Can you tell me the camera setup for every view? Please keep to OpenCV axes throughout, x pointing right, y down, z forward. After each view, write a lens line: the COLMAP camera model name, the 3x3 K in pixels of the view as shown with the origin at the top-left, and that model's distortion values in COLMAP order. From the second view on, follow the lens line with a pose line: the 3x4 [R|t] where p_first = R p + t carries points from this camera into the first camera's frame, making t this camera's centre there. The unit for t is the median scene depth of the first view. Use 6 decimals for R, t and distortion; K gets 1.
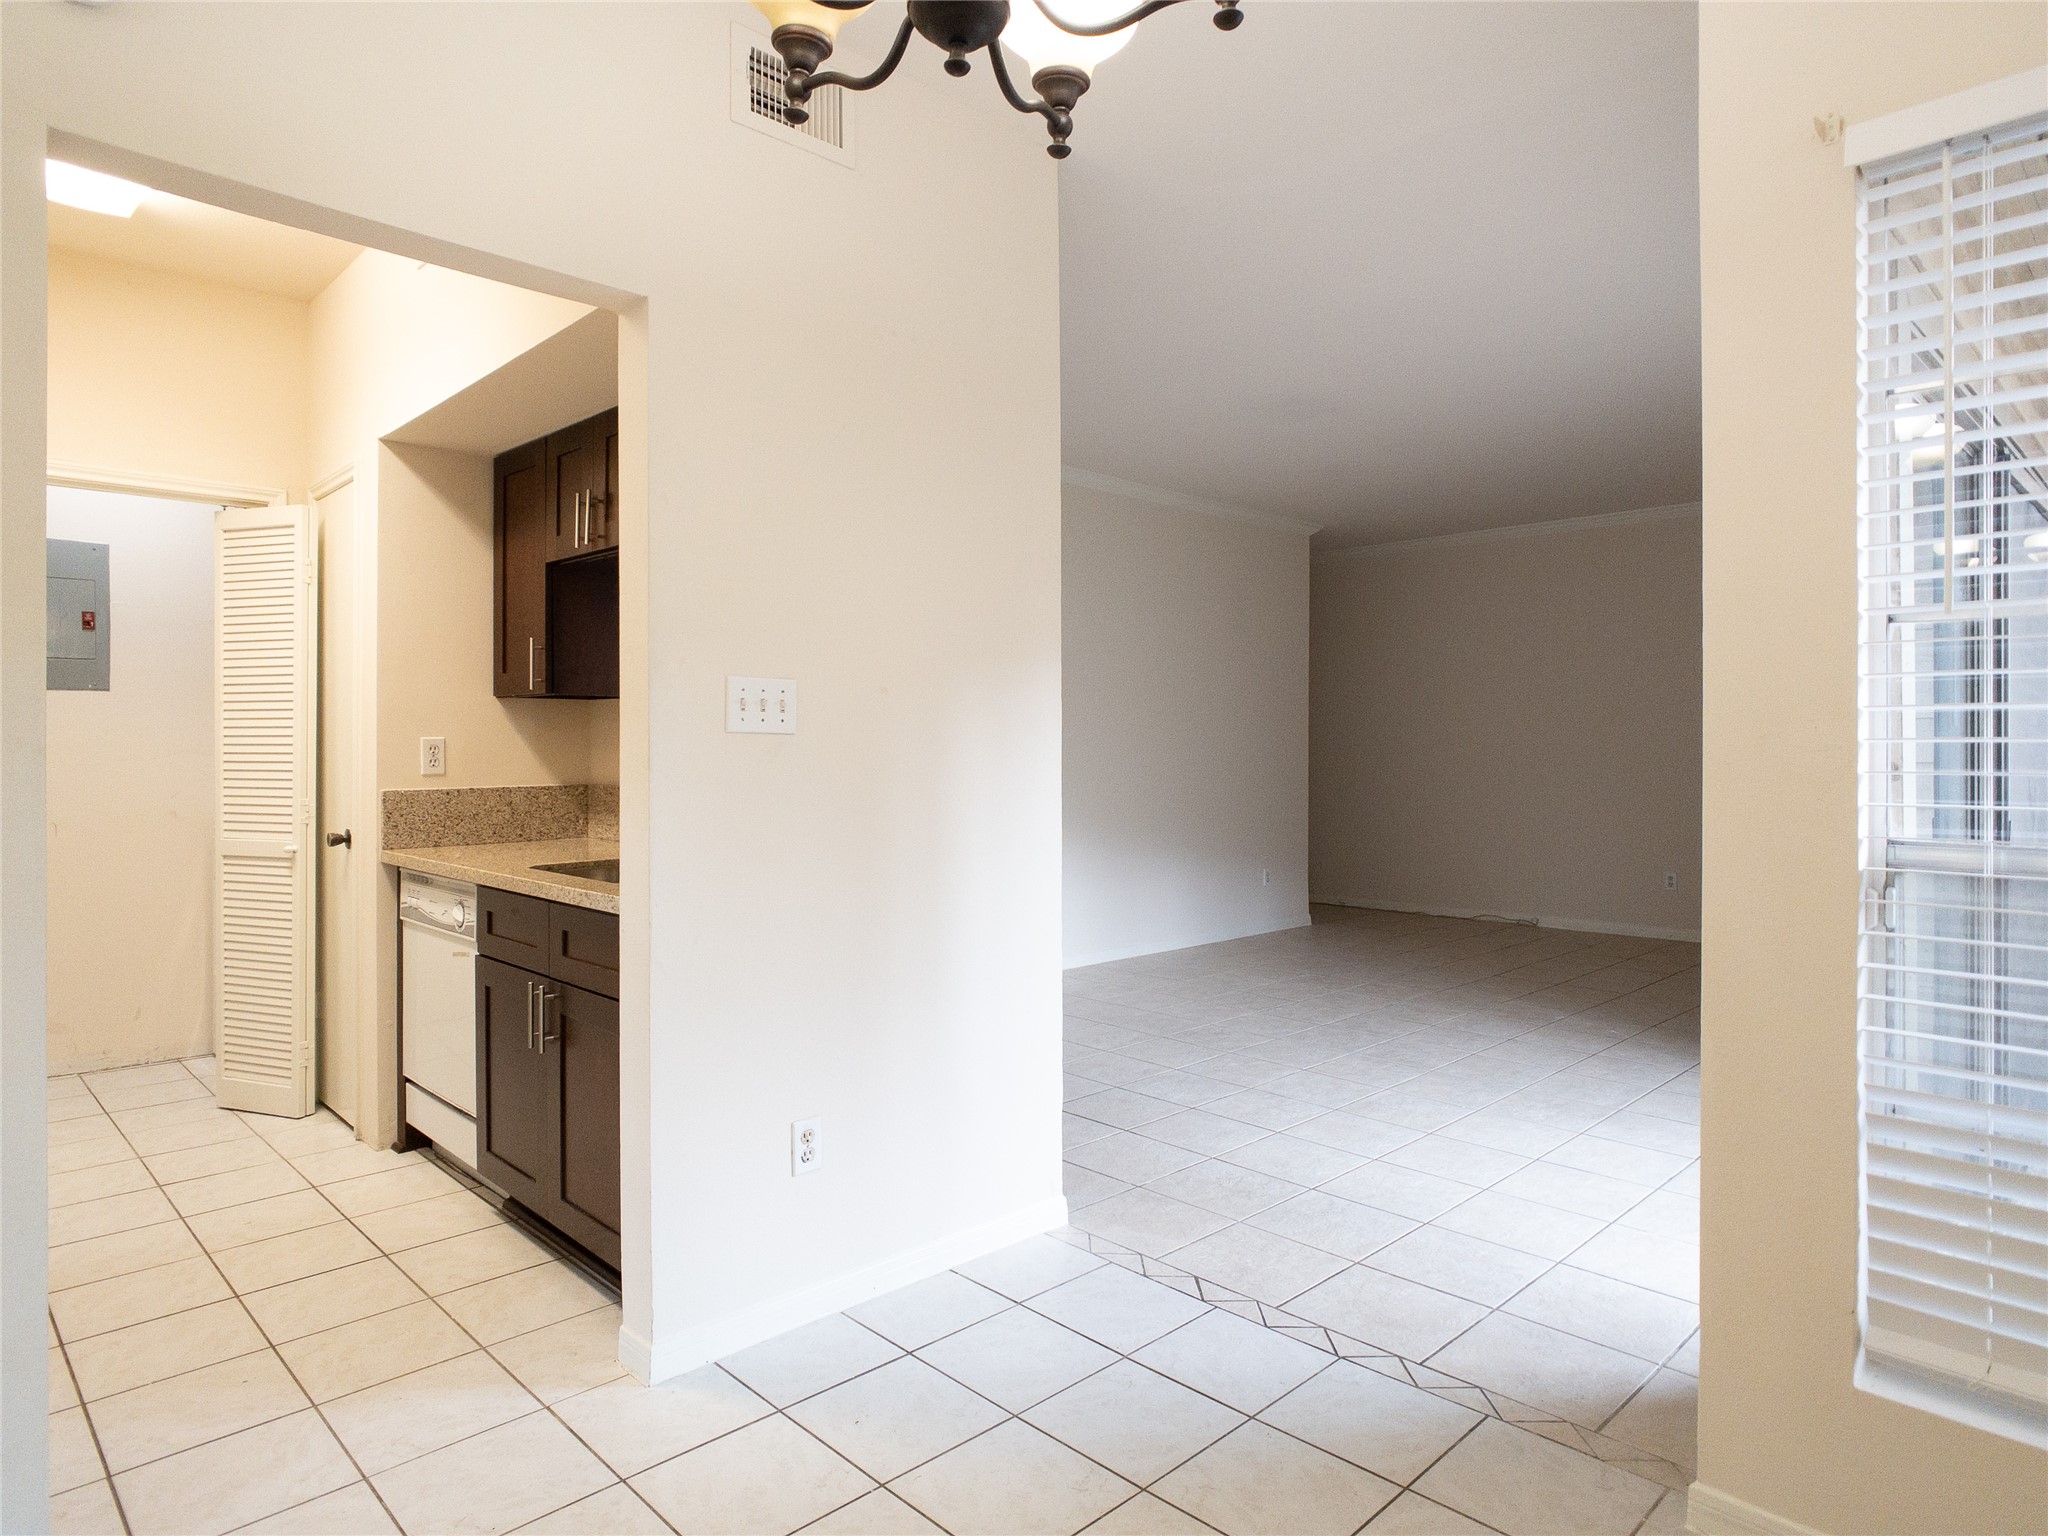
lens RADIAL K [[1187.5, 0, 1024.0], [0, 1187.5, 768.0], [0, 0, 1]] dist [0.002200, 0.000164]
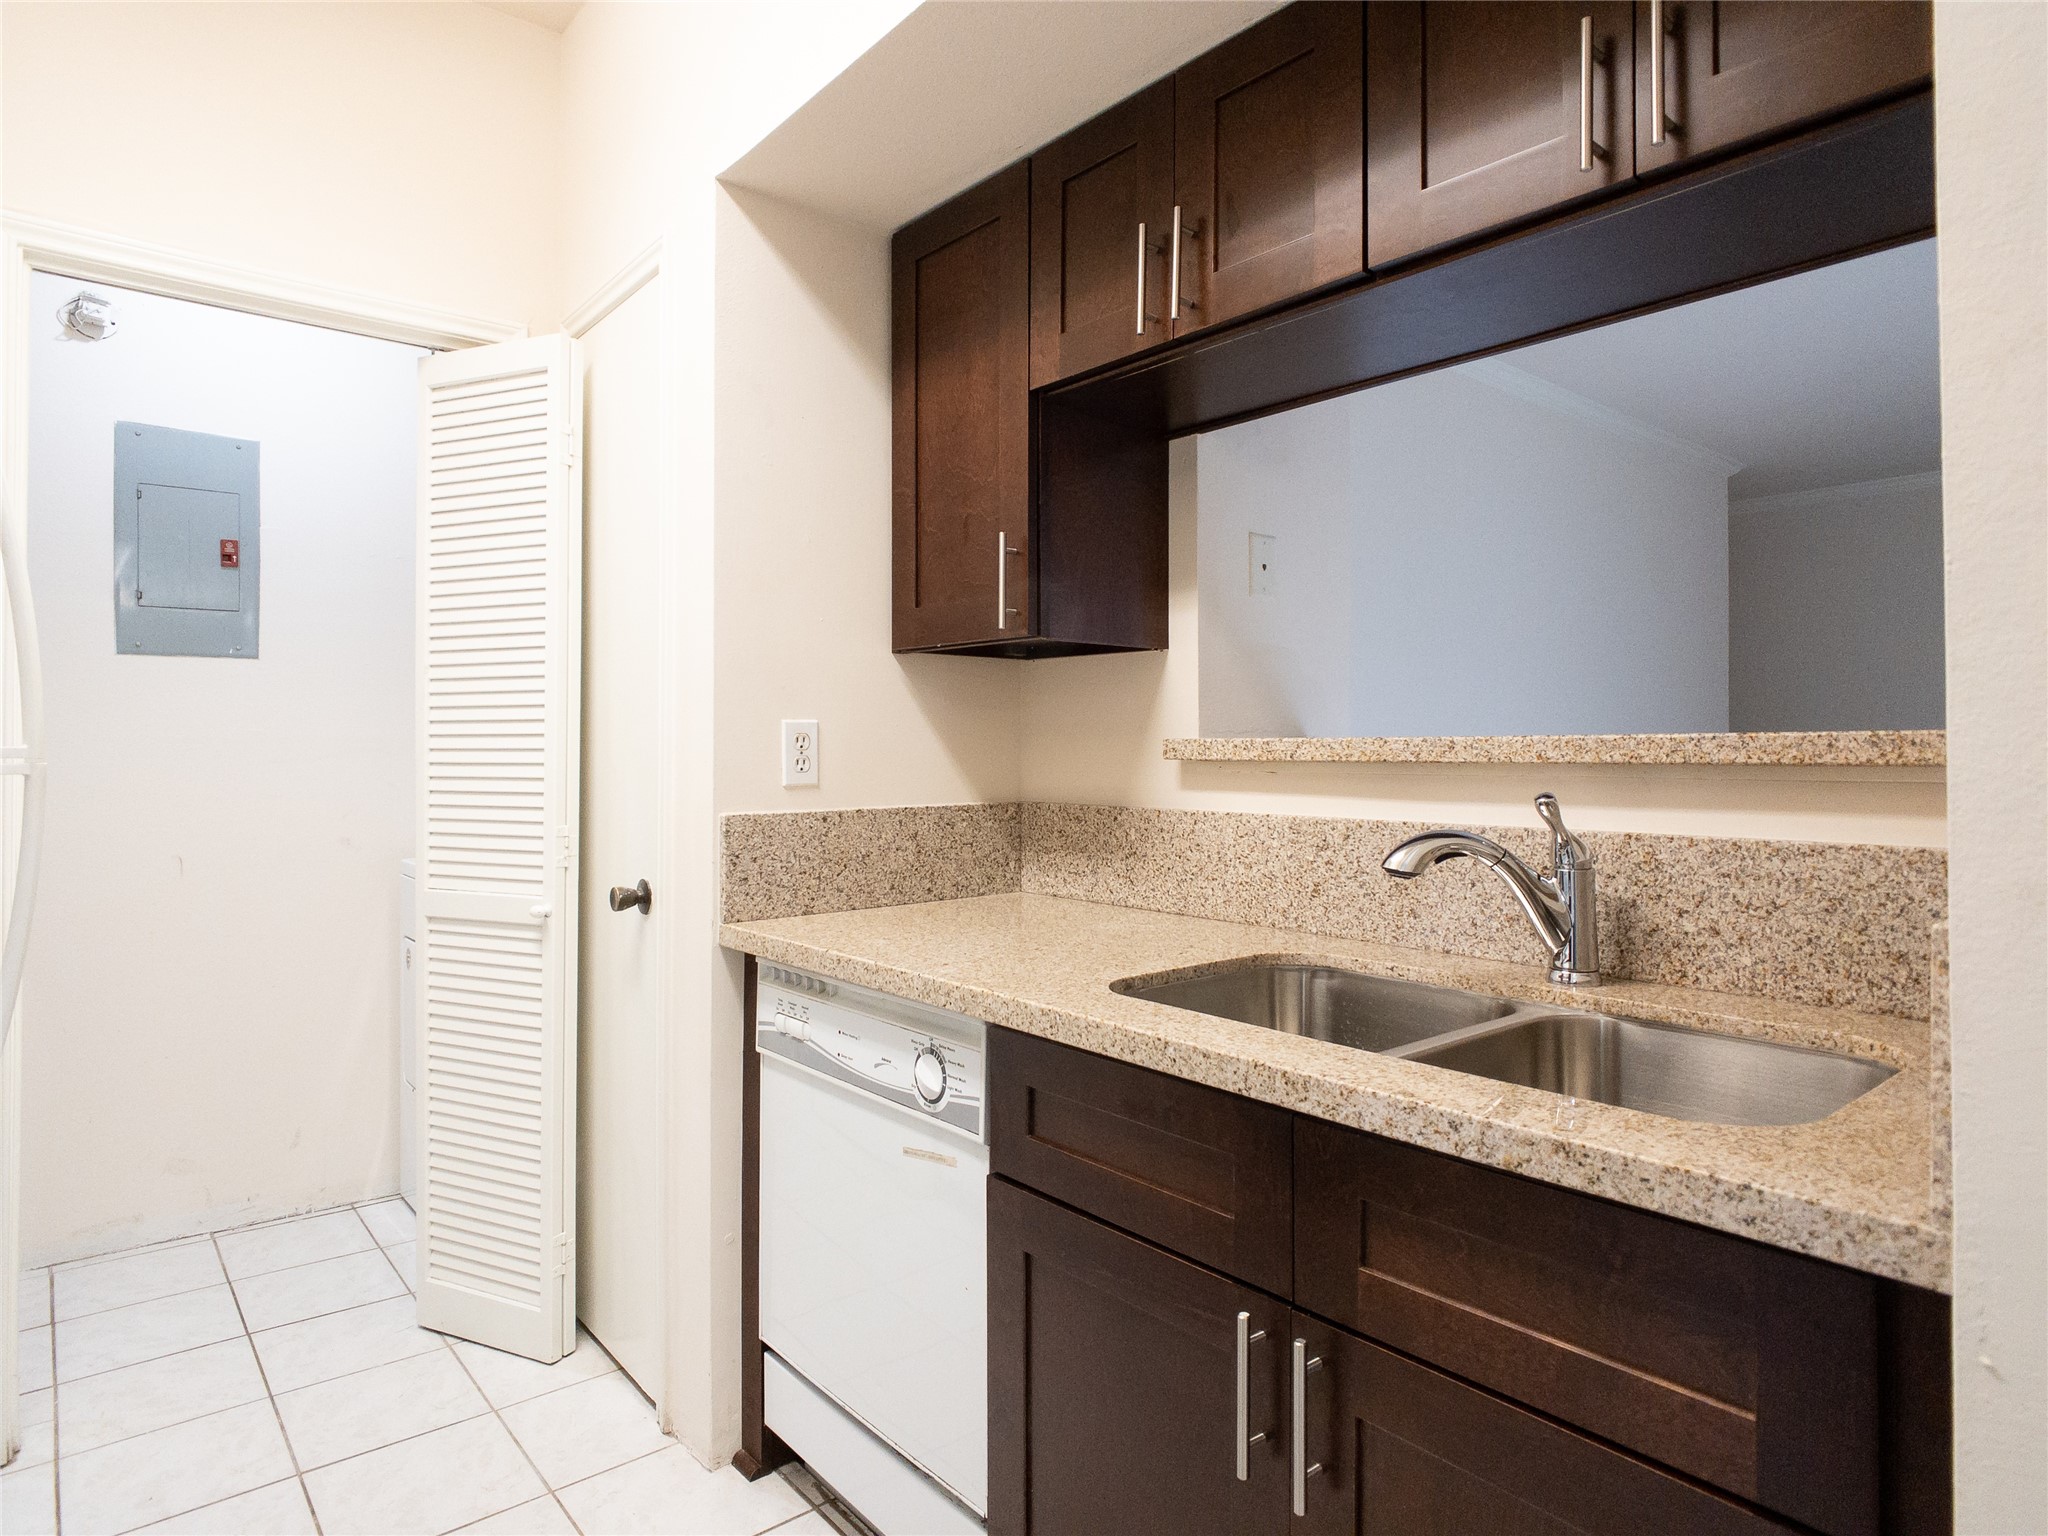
lens RADIAL K [[1244.9, 0, 1115.6], [0, 1244.9, 767.7], [0, 0, 1]] dist [0.034655, -0.057634]
pose [[0.998141, 0.001176, -0.060942, -0.306079], [-0.001620, 0.999972, -0.007237, 0.001014], [0.060931, 0.007322, 0.998115, 0.411378]]
